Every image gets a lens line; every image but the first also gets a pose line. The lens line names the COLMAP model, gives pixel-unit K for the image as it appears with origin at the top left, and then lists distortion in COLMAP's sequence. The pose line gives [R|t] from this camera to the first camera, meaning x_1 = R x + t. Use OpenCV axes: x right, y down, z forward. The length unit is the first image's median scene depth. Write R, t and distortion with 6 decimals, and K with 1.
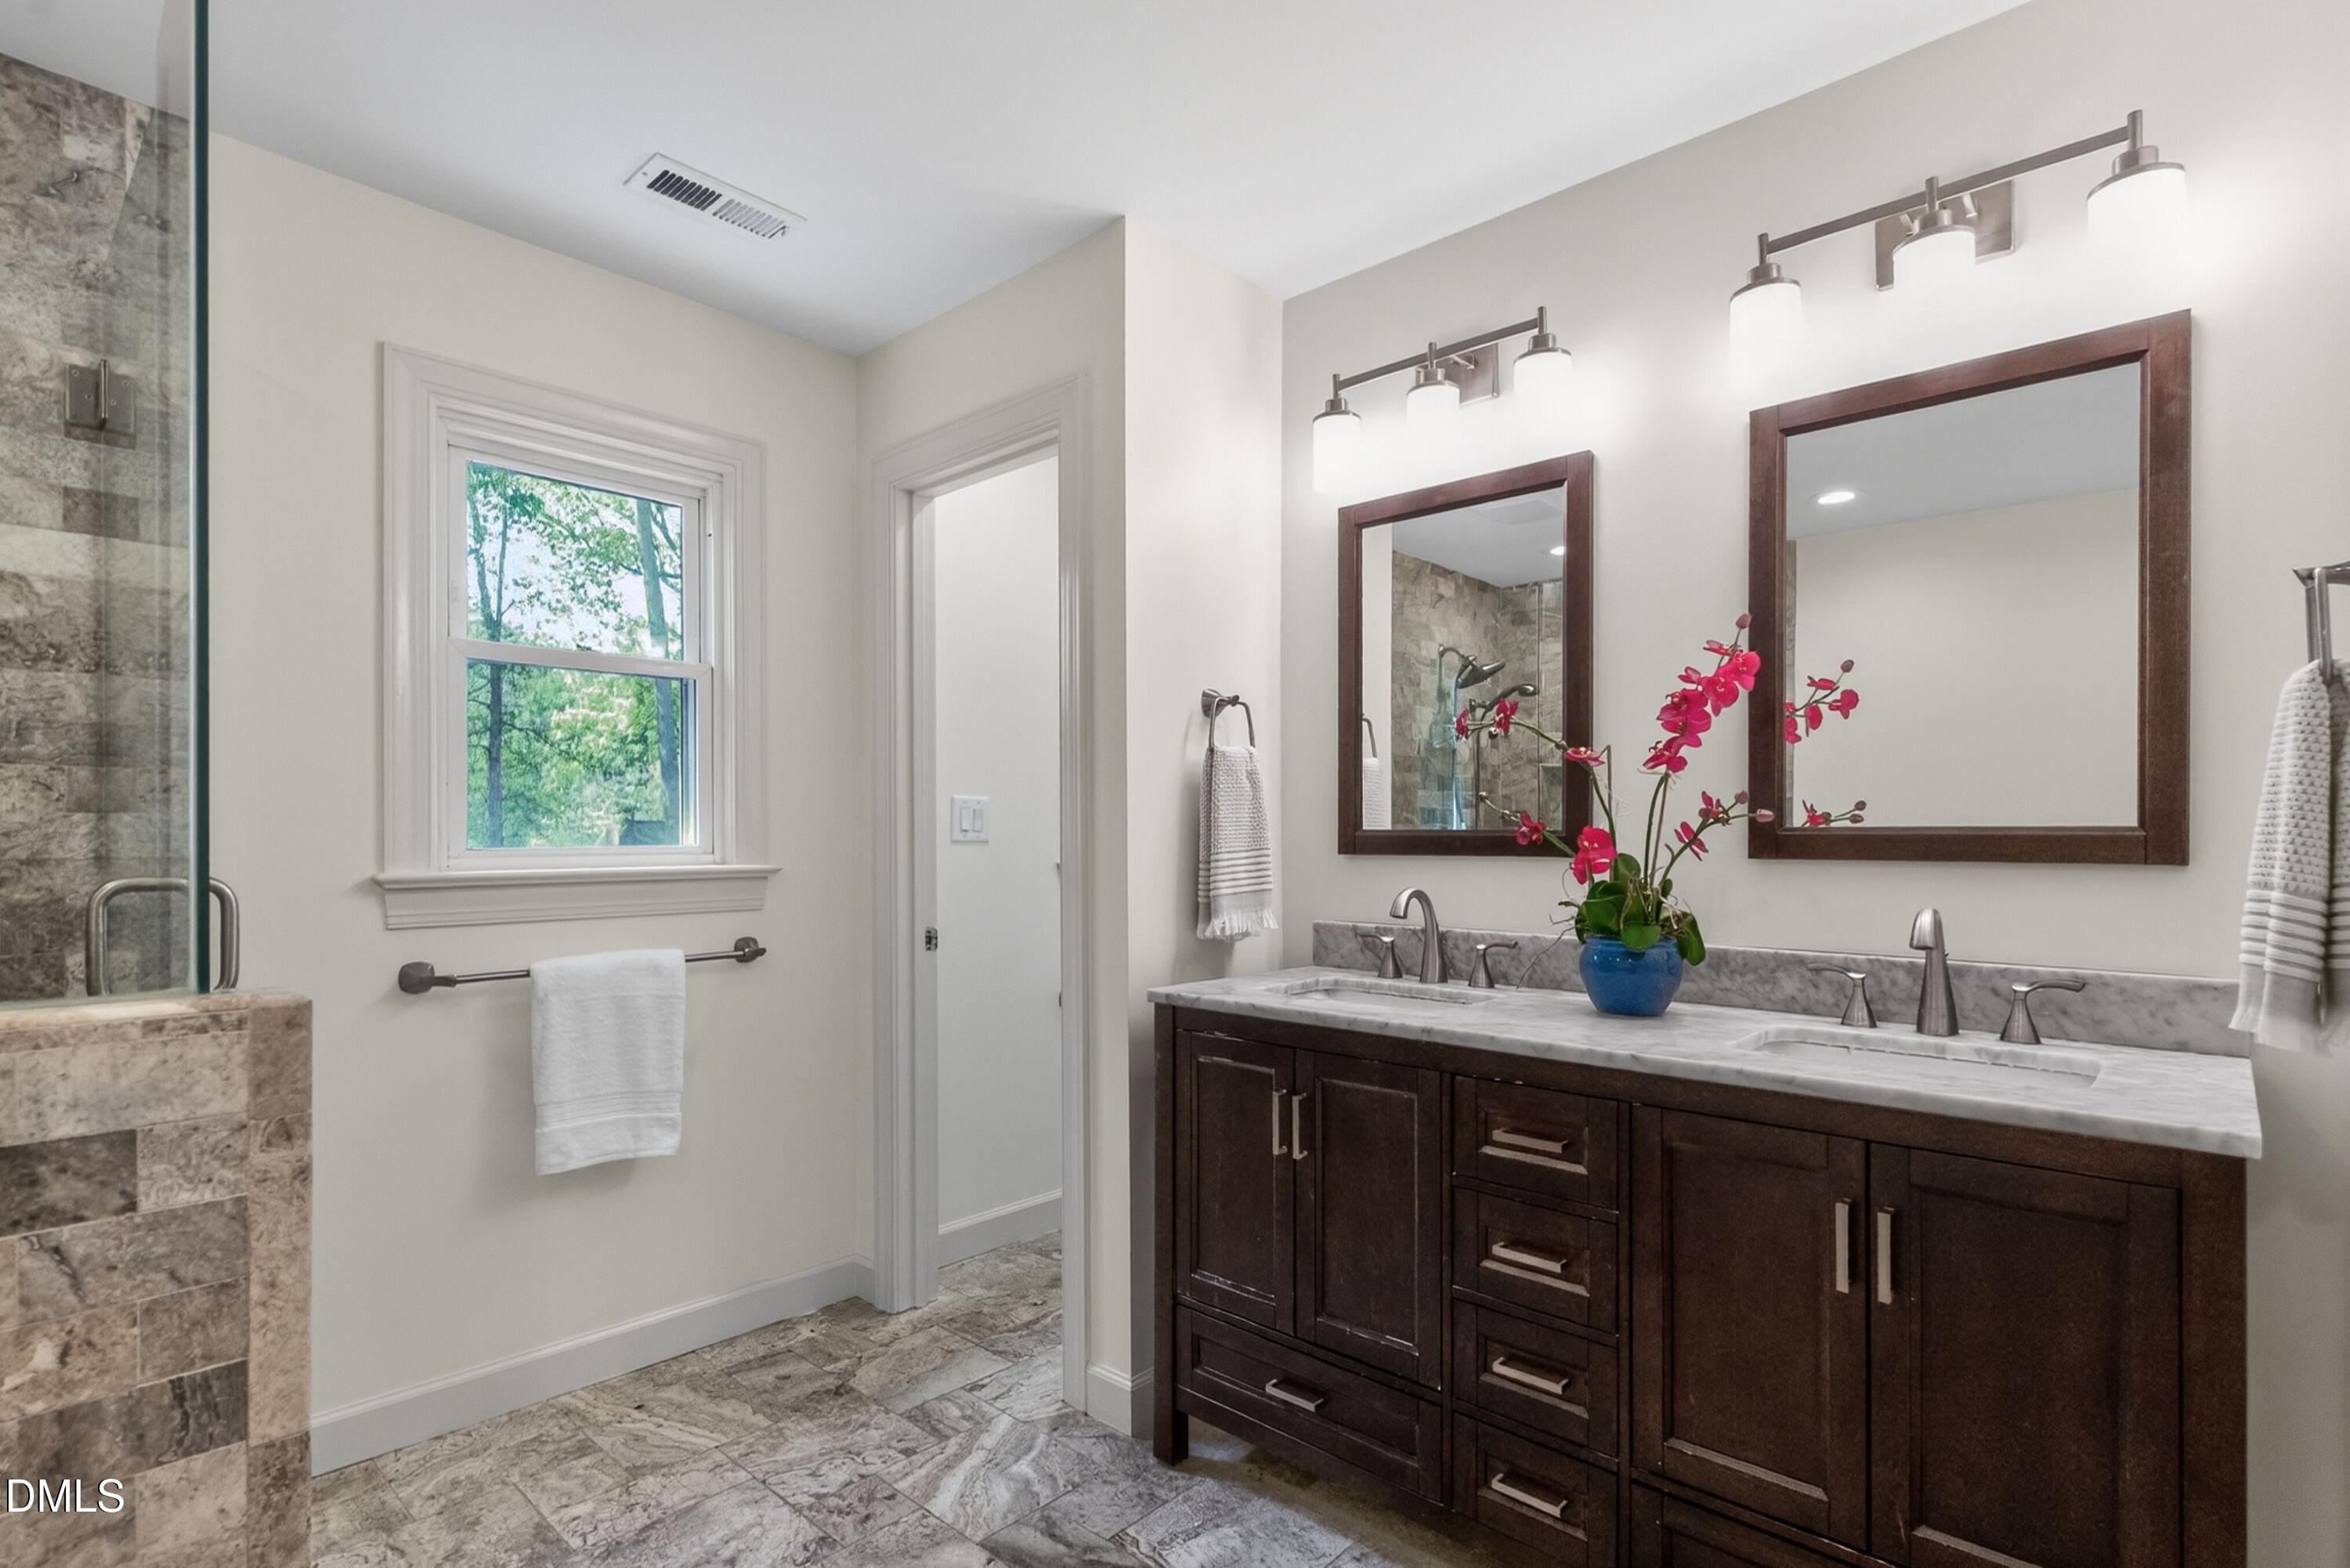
lens RADIAL K [[1124.2, 0, 1181.0], [0, 1124.2, 838.7], [0, 0, 1]] dist [0.005240, -0.000176]
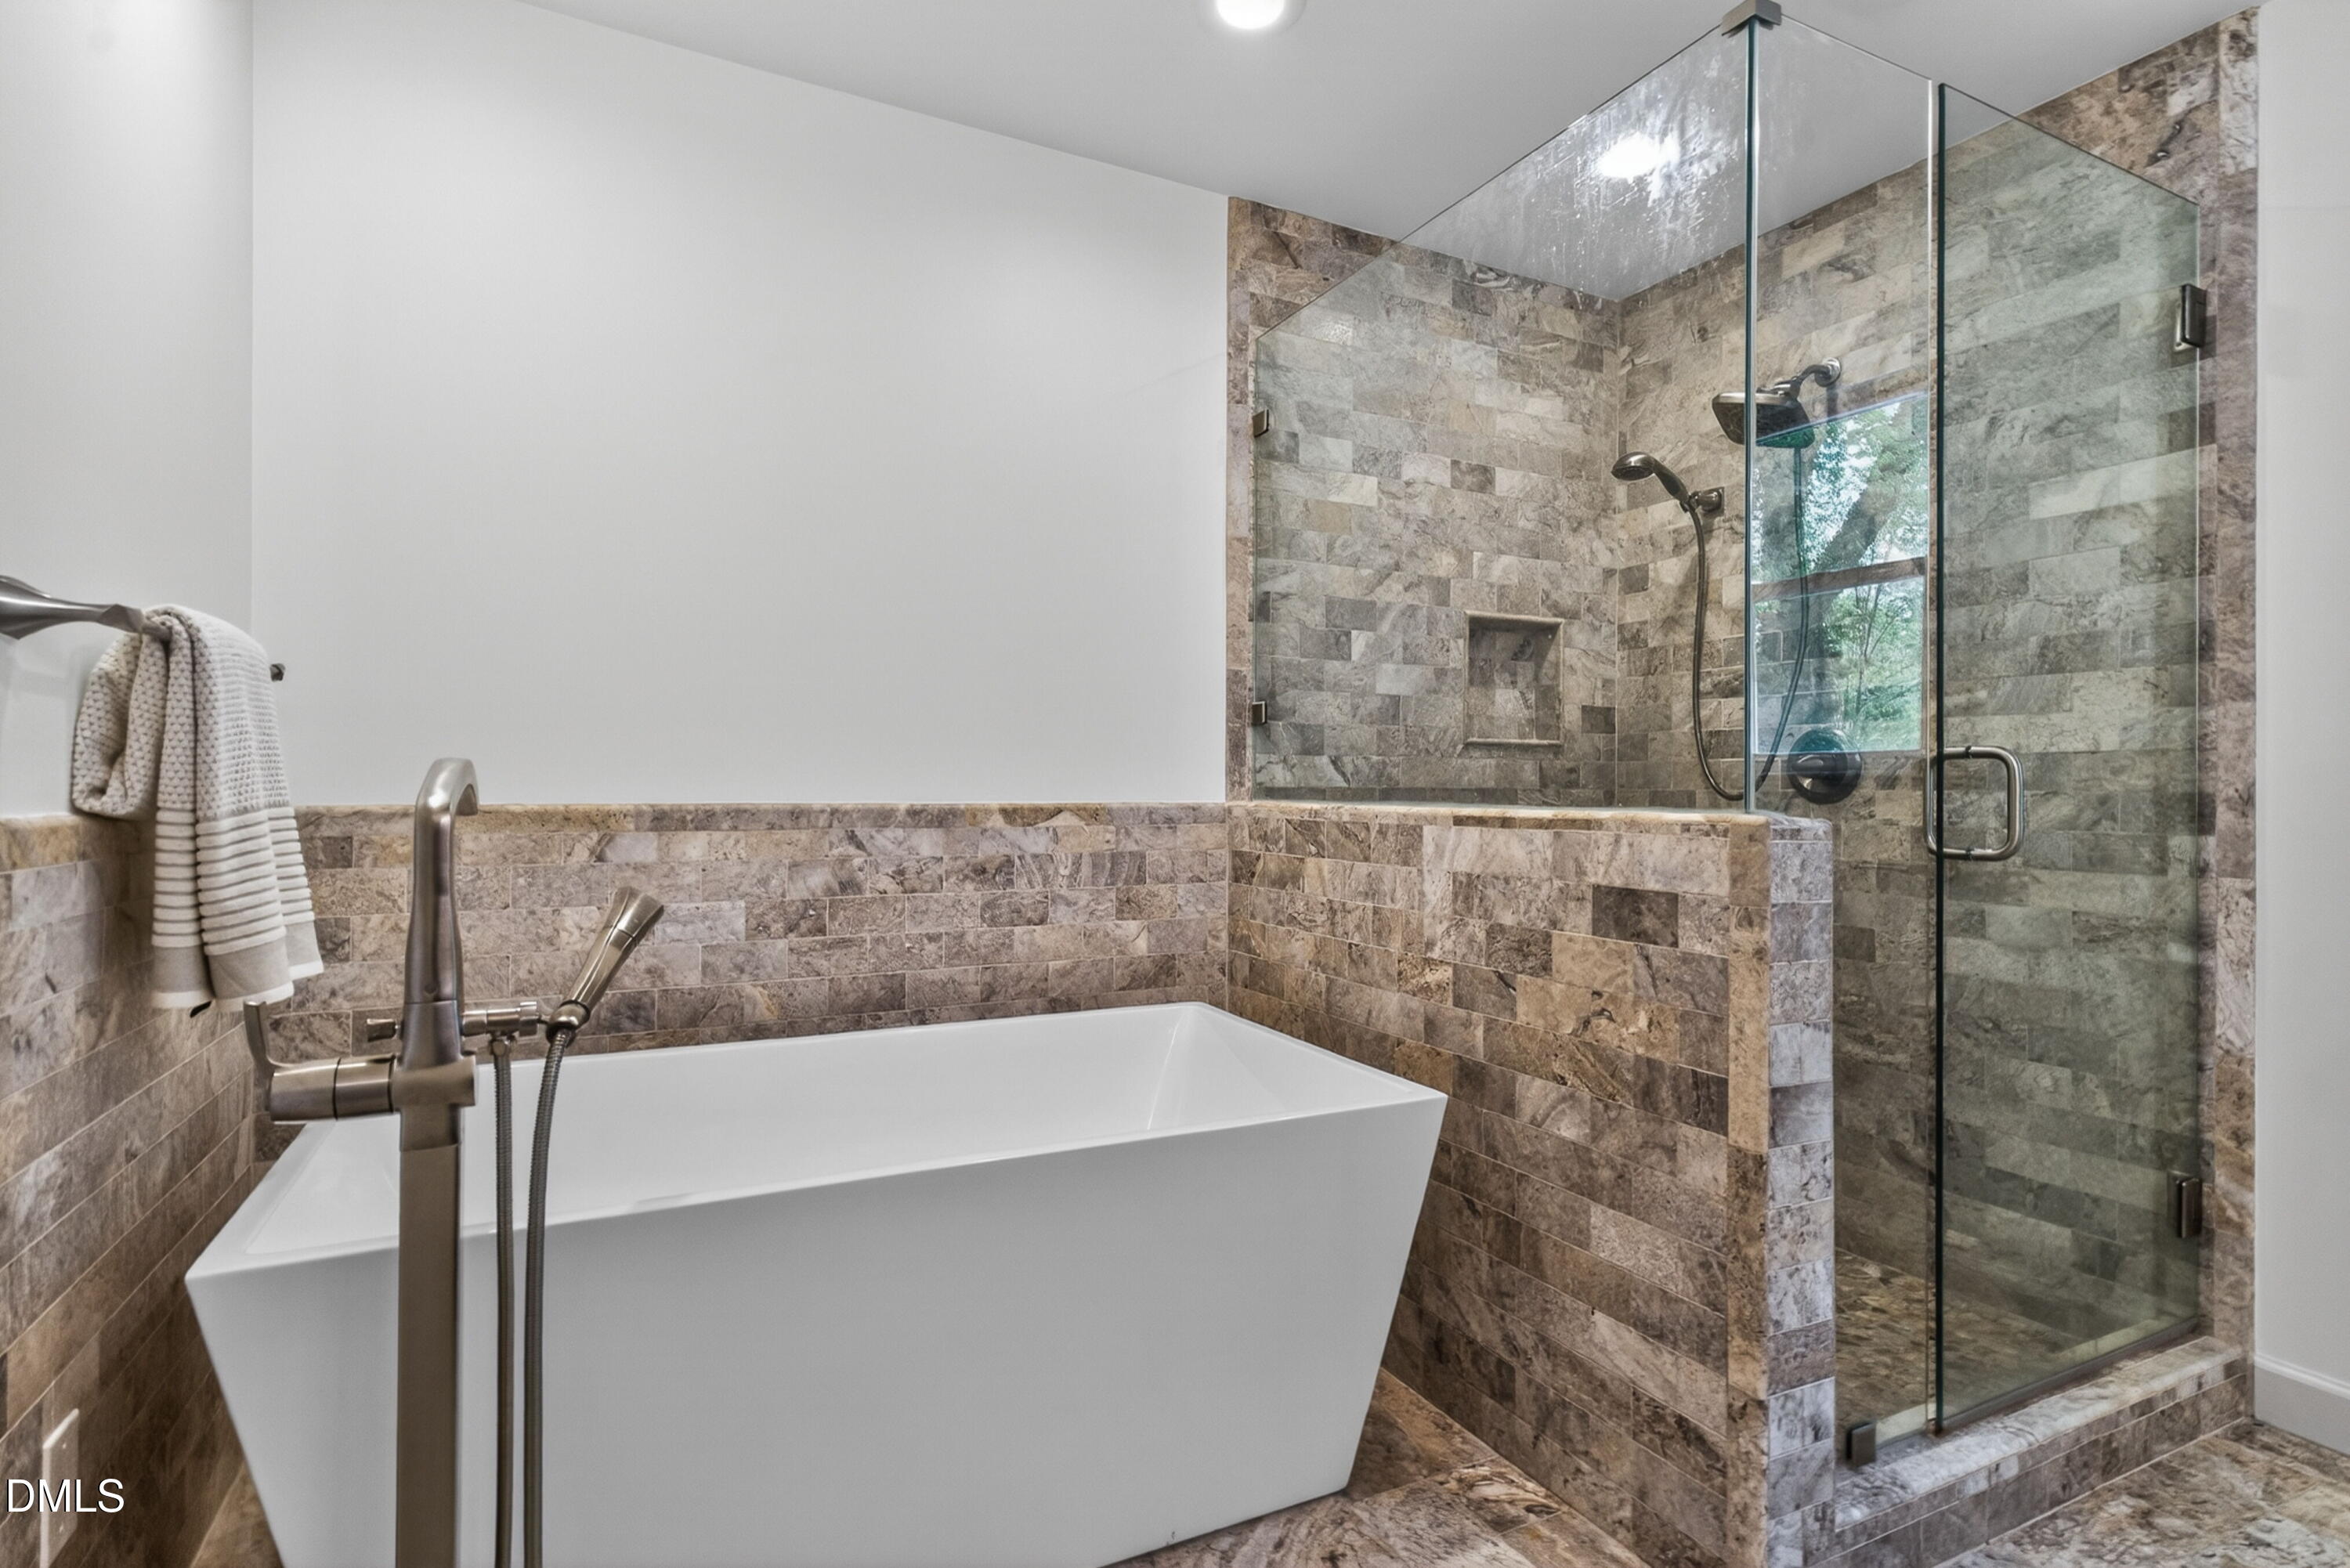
lens RADIAL K [[1124.2, 0, 1181.0], [0, 1124.2, 786.4], [0, 0, 1]] dist [0.005240, -0.000176]
pose [[-0.329662, -0.000828, -0.944099, 0.685650], [-0.009683, 0.999950, 0.002504, 0.110602], [0.944050, 0.009967, -0.329653, 0.825010]]
